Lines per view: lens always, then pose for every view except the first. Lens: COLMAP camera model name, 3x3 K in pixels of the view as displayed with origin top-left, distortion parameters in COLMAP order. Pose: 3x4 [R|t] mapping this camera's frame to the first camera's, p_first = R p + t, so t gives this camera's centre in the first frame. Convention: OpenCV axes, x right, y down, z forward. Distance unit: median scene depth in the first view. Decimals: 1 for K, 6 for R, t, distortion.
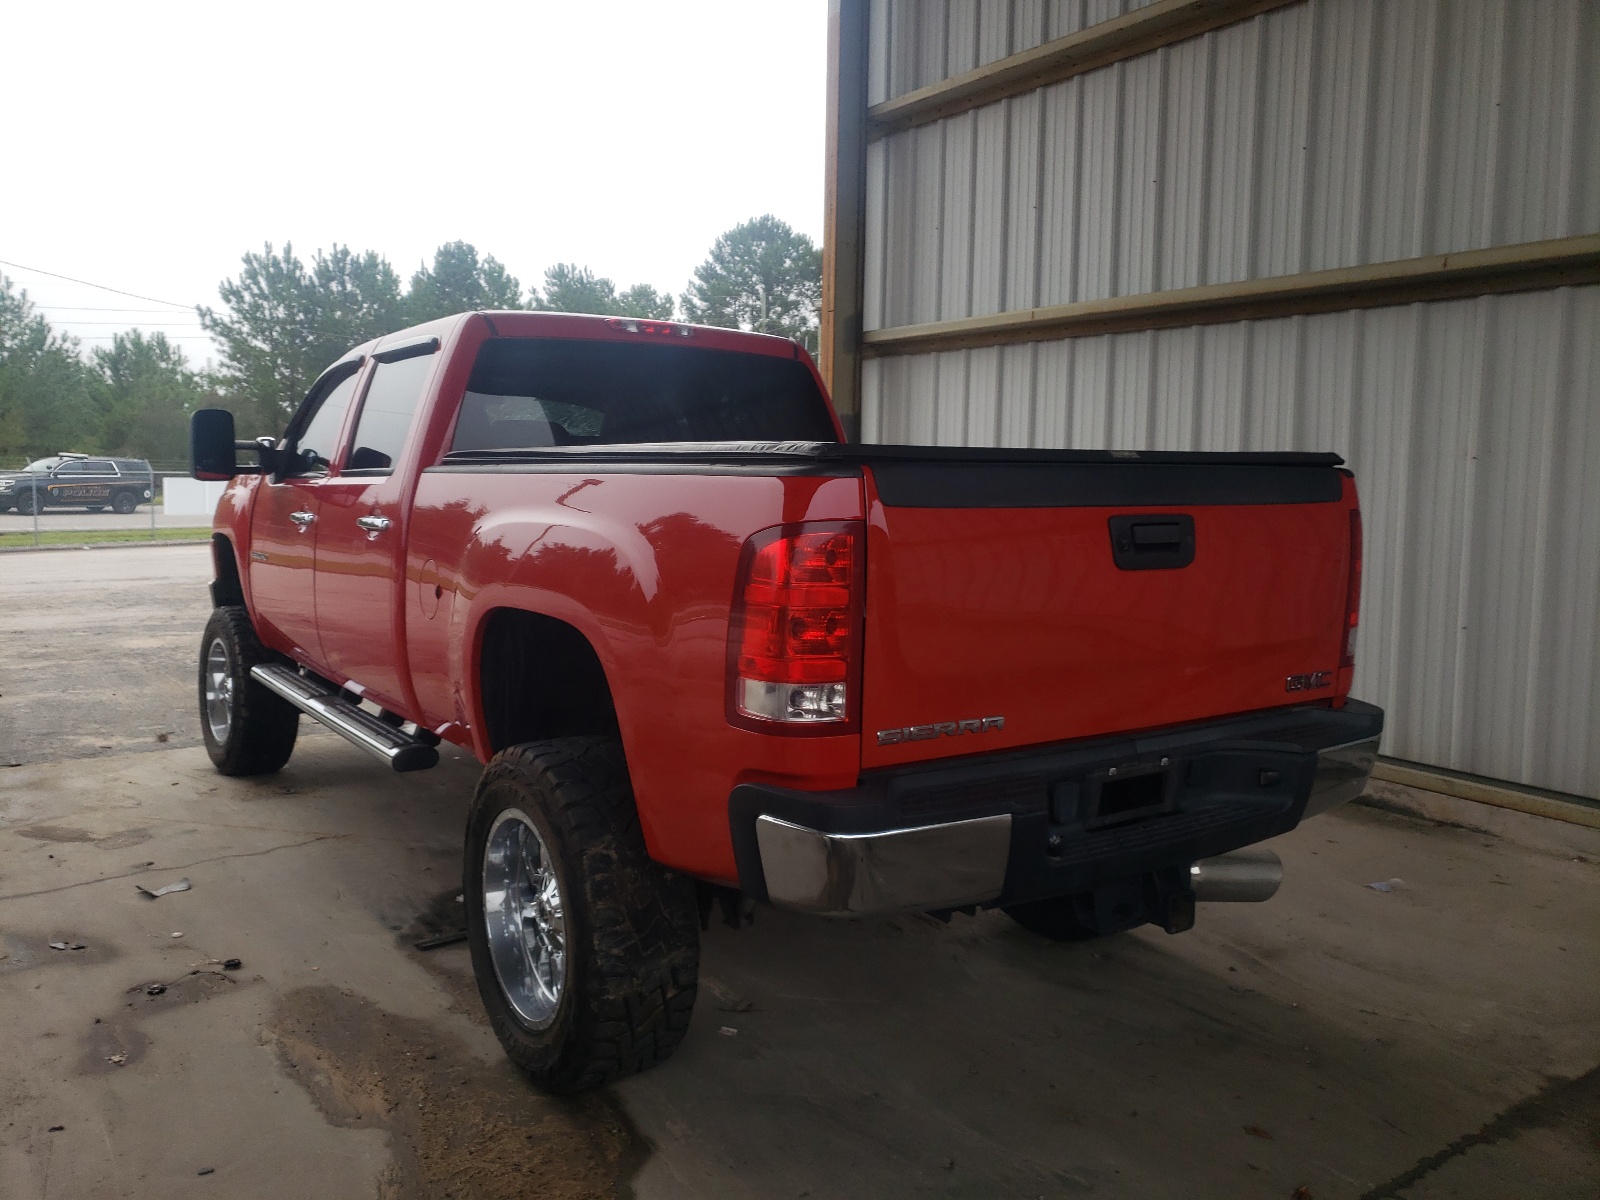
lens RADIAL K [[1267.8, 0, 768.3], [0, 1267.8, 601.2], [0, 0, 1]] dist [0.004362, 0.019272]
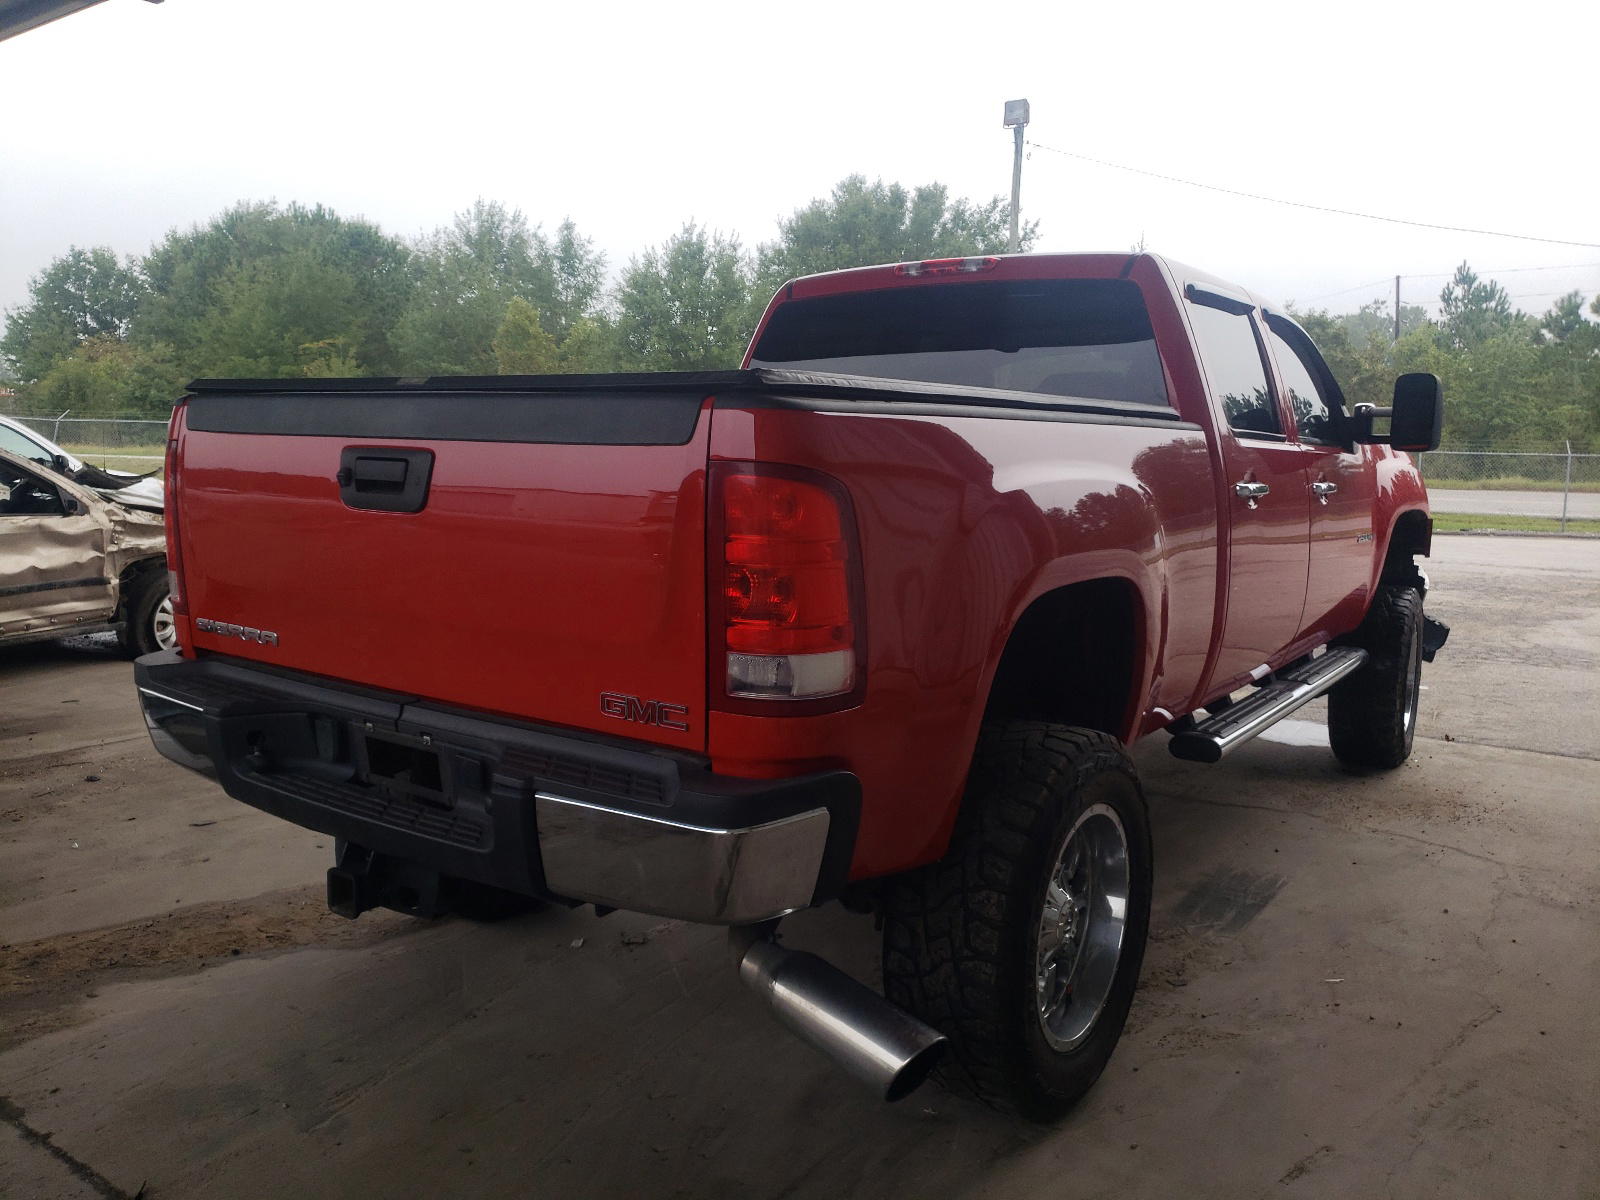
lens RADIAL K [[1267.8, 0, 768.3], [0, 1267.8, 601.2], [0, 0, 1]] dist [0.004362, 0.019272]
pose [[0.329521, 0.121358, -0.936316, 1.111378], [-0.114366, 0.989533, 0.088007, -0.063975], [0.937196, 0.078083, 0.339951, 0.867486]]
